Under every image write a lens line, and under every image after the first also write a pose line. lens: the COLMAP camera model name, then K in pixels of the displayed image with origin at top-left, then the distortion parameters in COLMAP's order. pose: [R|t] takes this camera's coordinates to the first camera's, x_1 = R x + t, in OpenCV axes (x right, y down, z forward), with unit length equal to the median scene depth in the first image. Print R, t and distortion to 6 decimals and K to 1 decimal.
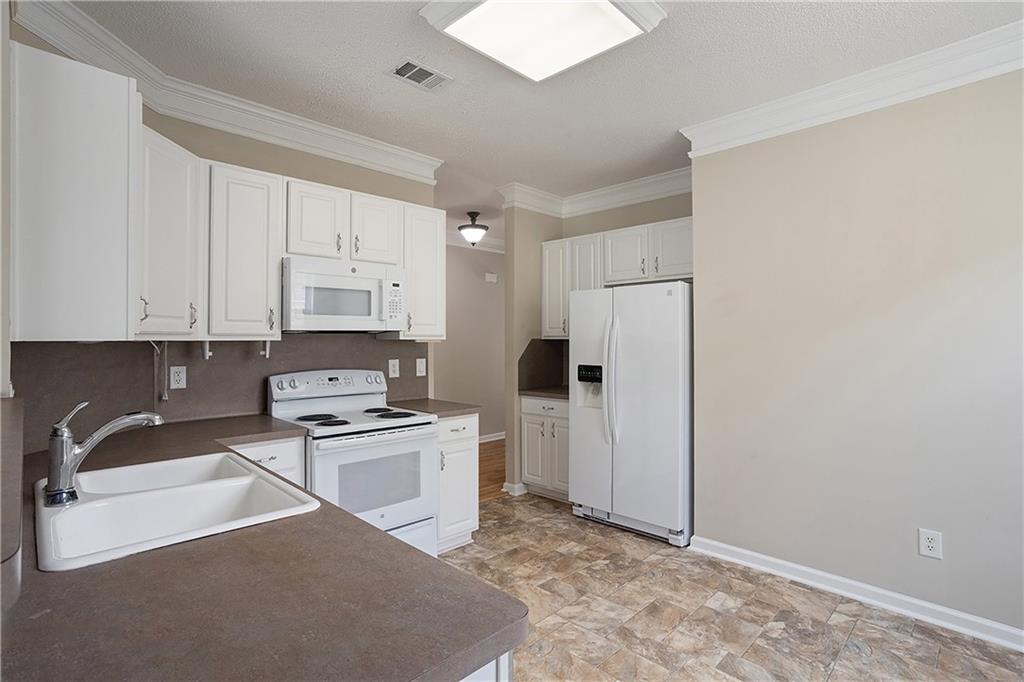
lens RADIAL K [[513.7, 0, 520.2], [0, 513.7, 330.4], [0, 0, 1]] dist [-0.002909, 0.006986]
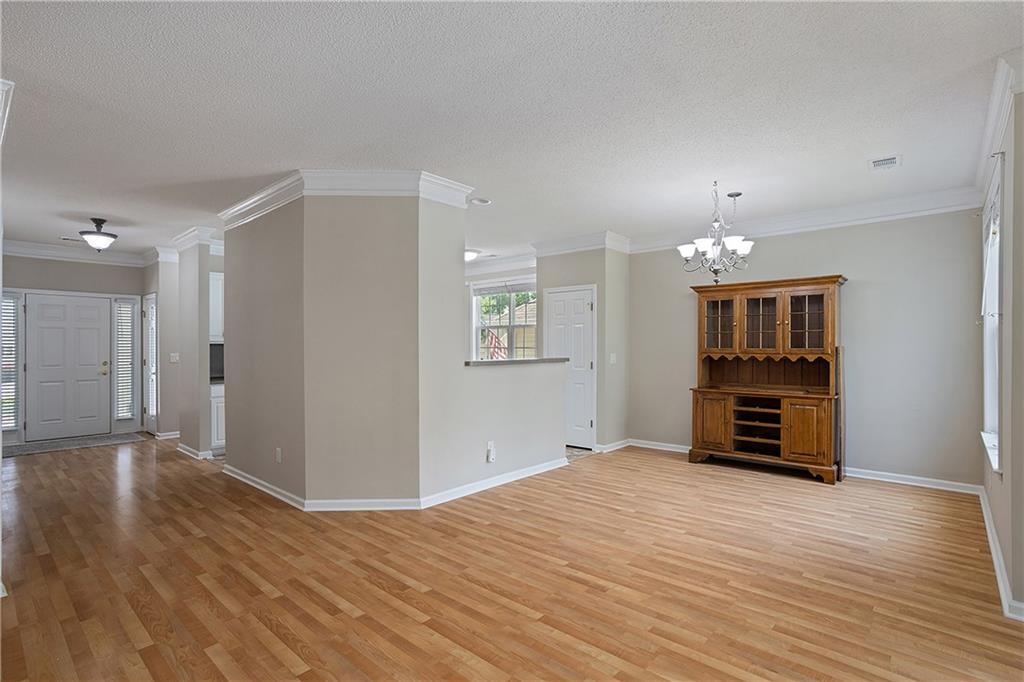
lens RADIAL K [[497.1, 0, 507.5], [0, 497.1, 347.8], [0, 0, 1]] dist [-0.058162, 0.038134]
pose [[-0.034722, 0.000834, 0.999397, -1.677394], [-0.017977, 0.999837, -0.001459, 0.020081], [-0.999235, -0.018017, -0.034701, 0.327442]]
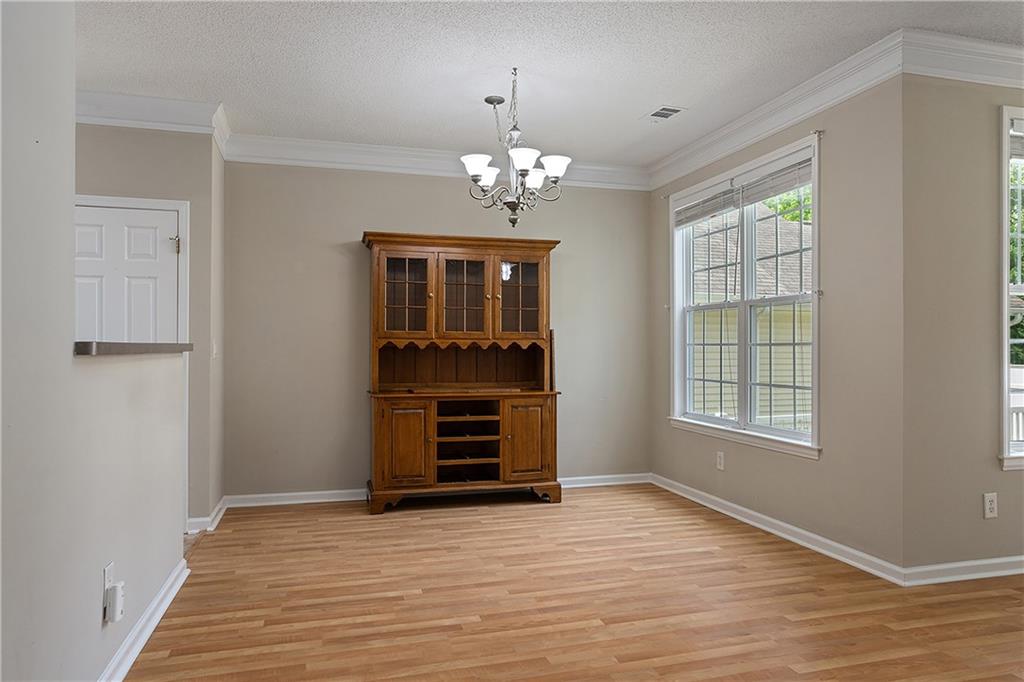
lens RADIAL K [[657.7, 0, 507.4], [0, 657.7, 342.7], [0, 0, 1]] dist [-0.050516, 0.060508]
pose [[-0.864891, 0.006266, 0.501920, -1.021096], [-0.007828, 0.999632, -0.025968, 0.064689], [-0.501898, -0.026389, -0.864524, 0.672452]]
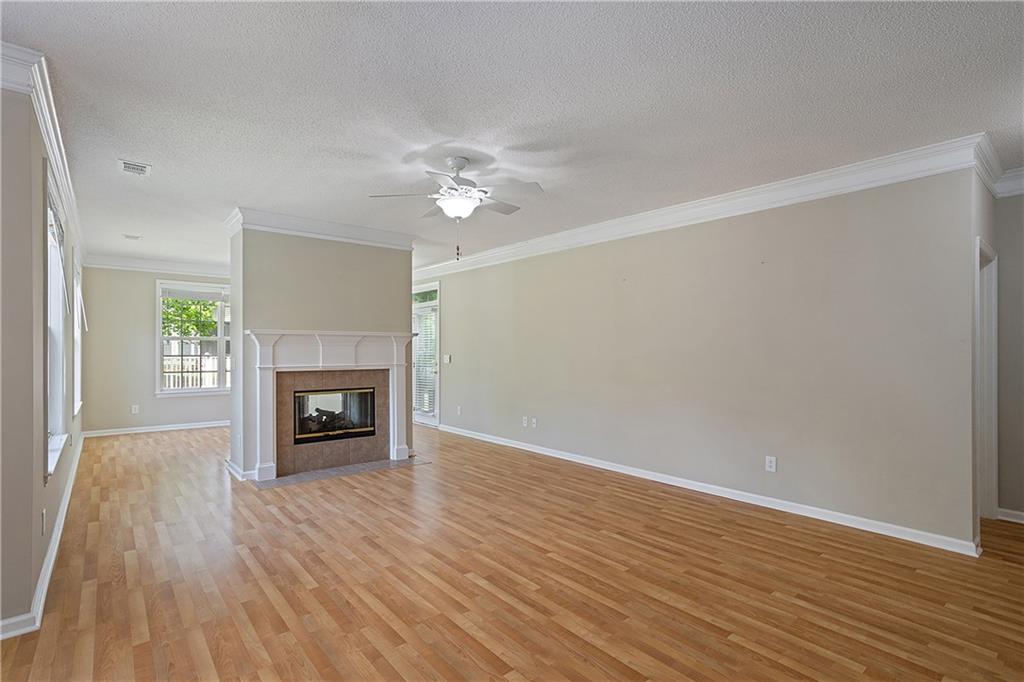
lens RADIAL K [[497.1, 0, 507.5], [0, 497.1, 347.8], [0, 0, 1]] dist [-0.058162, 0.038134]
pose [[-0.104960, 0.001650, -0.994475, -0.466663], [0.017640, 0.999844, -0.000203, 0.009956], [0.994320, -0.017564, -0.104972, 0.316910]]
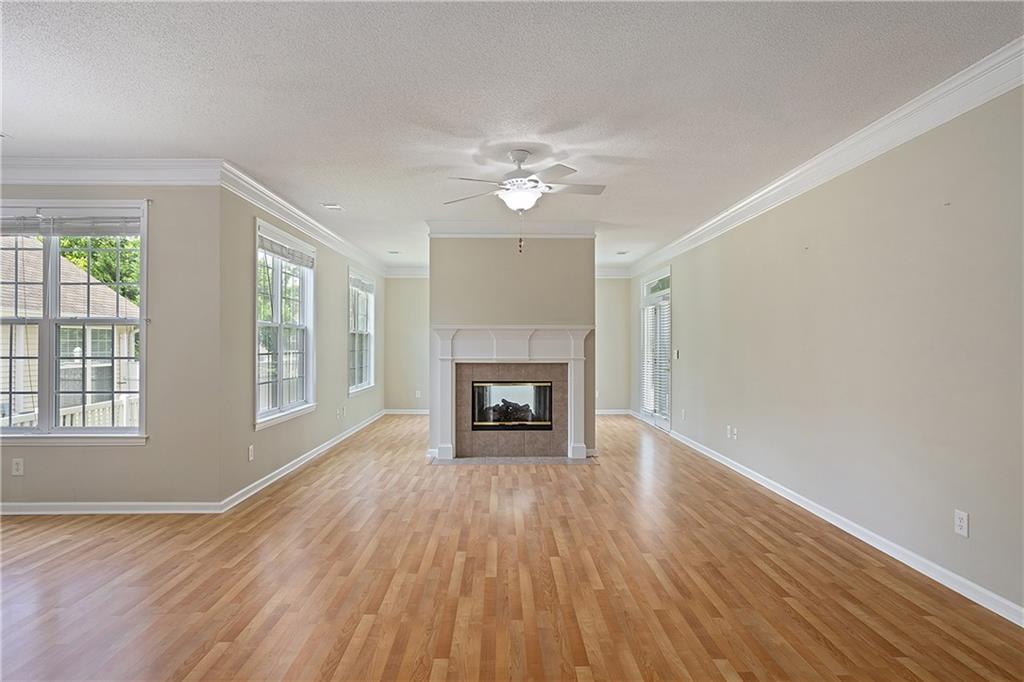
lens RADIAL K [[582.3, 0, 509.4], [0, 582.3, 341.8], [0, 0, 1]] dist [-0.053417, 0.043907]
pose [[-0.705643, -0.000571, -0.708567, -0.604908], [0.014202, 0.999787, -0.014950, 0.029466], [0.708425, -0.020612, -0.705485, 0.937962]]
